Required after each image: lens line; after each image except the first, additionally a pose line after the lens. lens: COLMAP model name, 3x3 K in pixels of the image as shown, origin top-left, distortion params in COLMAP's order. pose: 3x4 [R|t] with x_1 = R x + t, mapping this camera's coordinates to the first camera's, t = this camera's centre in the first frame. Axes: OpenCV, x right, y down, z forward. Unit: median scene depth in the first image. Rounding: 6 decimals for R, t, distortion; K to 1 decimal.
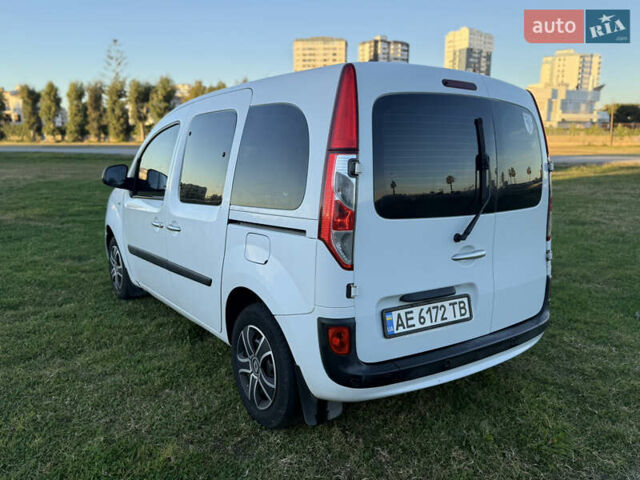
lens RADIAL K [[499.4, 0, 320.0], [0, 499.4, 240.0], [0, 0, 1]] dist [0.102501, -0.181545]
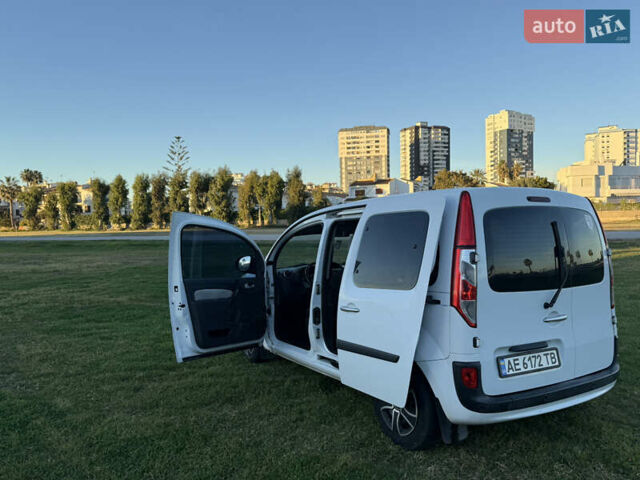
lens RADIAL K [[499.4, 0, 320.0], [0, 499.4, 240.0], [0, 0, 1]] dist [0.102501, -0.181545]
pose [[0.995927, -0.021777, -0.087494, -0.189188], [0.007676, 0.987349, -0.158378, 0.028157], [0.089836, 0.157062, 0.983494, -0.391909]]
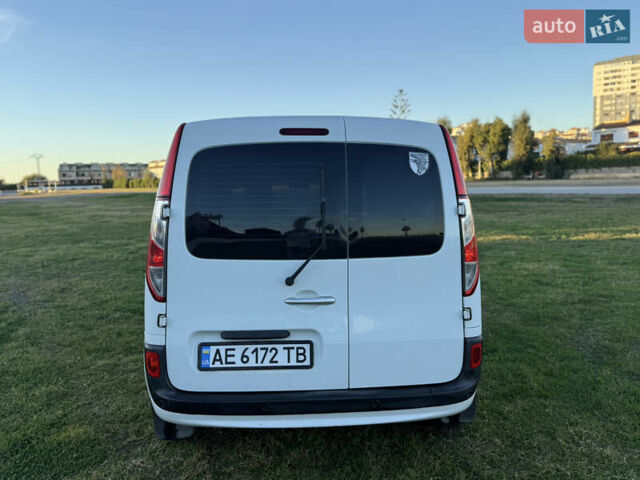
lens RADIAL K [[499.4, 0, 320.0], [0, 499.4, 240.0], [0, 0, 1]] dist [0.102501, -0.181545]
pose [[0.851663, 0.028951, -0.523289, 0.710424], [-0.066836, 0.996320, -0.053657, -0.031555], [0.519810, 0.080672, 0.850464, 0.151502]]
